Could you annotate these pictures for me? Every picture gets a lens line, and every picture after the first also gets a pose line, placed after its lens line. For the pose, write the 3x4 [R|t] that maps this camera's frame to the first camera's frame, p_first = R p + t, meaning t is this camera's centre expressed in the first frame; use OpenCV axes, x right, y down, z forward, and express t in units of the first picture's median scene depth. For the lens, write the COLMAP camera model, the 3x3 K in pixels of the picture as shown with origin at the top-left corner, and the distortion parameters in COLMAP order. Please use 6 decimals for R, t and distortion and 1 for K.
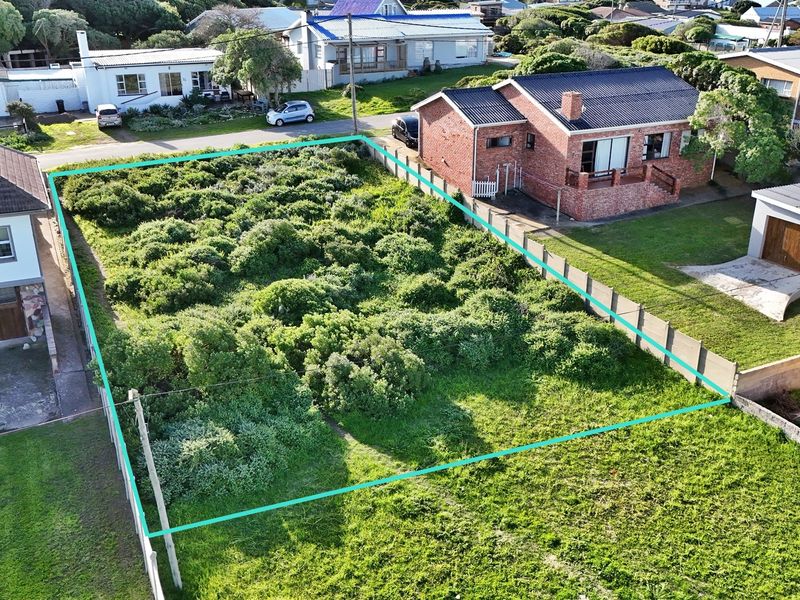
lens RADIAL K [[781.8, 0, 402.9], [0, 781.8, 300.6], [0, 0, 1]] dist [0.092220, -0.132161]
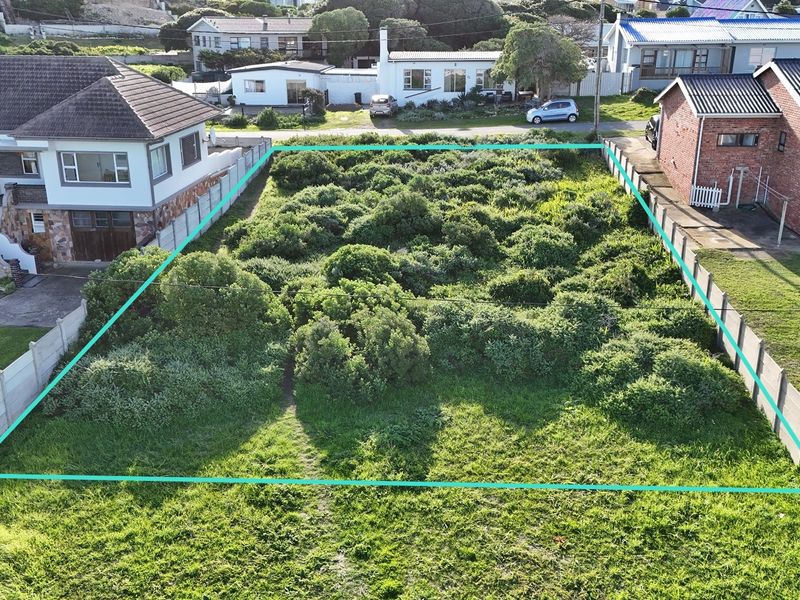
lens RADIAL K [[781.8, 0, 402.9], [0, 781.8, 300.6], [0, 0, 1]] dist [0.092220, -0.132161]
pose [[0.863234, 0.166027, -0.476721, 0.322569], [-0.191290, 0.981523, -0.004549, 0.030287], [0.467157, 0.095119, 0.879043, 0.226194]]
